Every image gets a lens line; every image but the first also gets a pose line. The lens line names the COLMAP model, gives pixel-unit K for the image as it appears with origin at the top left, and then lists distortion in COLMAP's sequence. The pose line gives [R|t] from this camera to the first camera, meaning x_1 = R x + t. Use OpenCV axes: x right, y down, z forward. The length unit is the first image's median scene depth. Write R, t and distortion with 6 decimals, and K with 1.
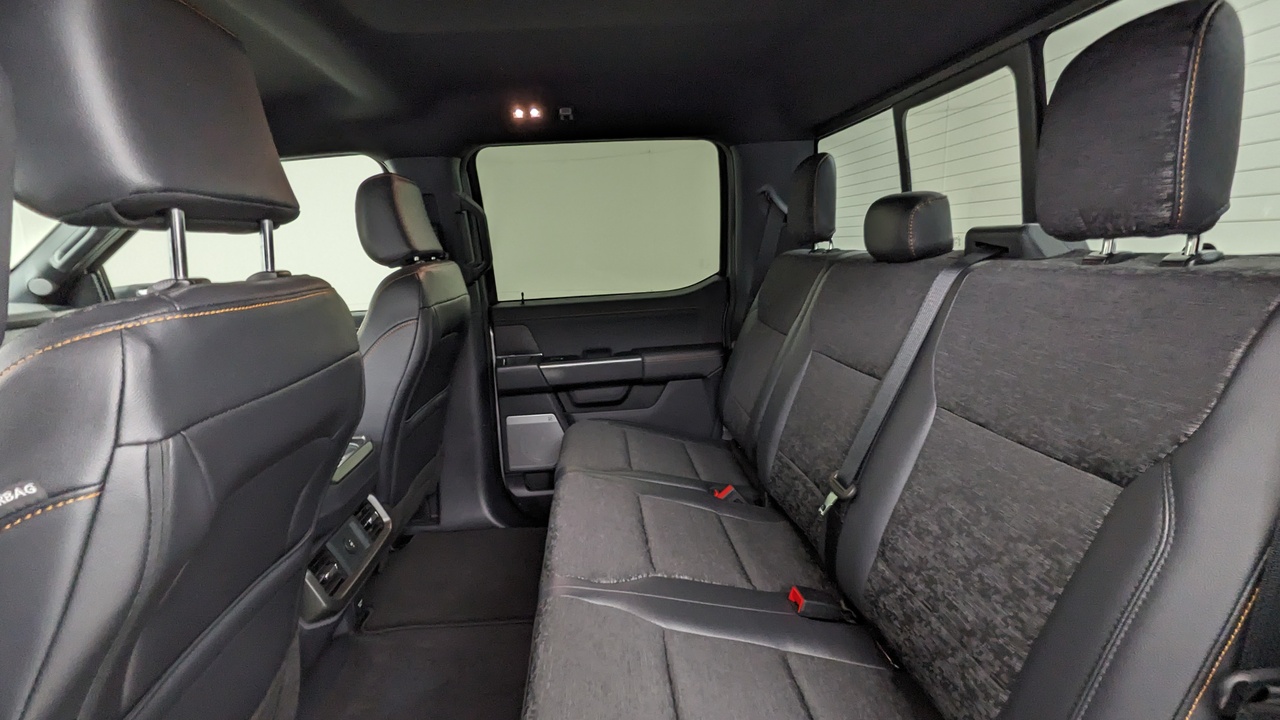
lens RADIAL K [[626.8, 0, 642.3], [0, 626.8, 348.7], [0, 0, 1]] dist [0.010561, -0.000044]
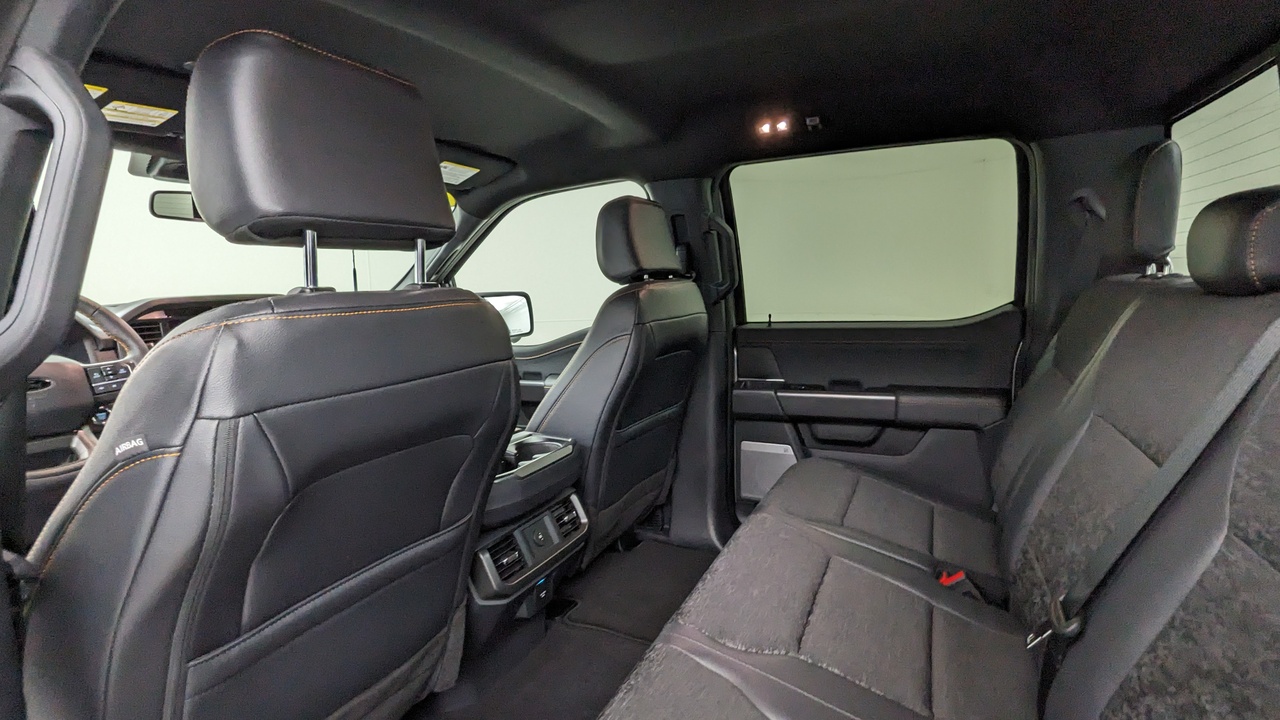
lens RADIAL K [[626.8, 0, 637.1], [0, 626.8, 348.2], [0, 0, 1]] dist [0.010561, -0.000044]
pose [[0.865433, 0.077098, -0.495058, 0.134456], [-0.093176, 0.995619, -0.007833, -0.013939], [0.492285, 0.052907, 0.868825, 0.086752]]
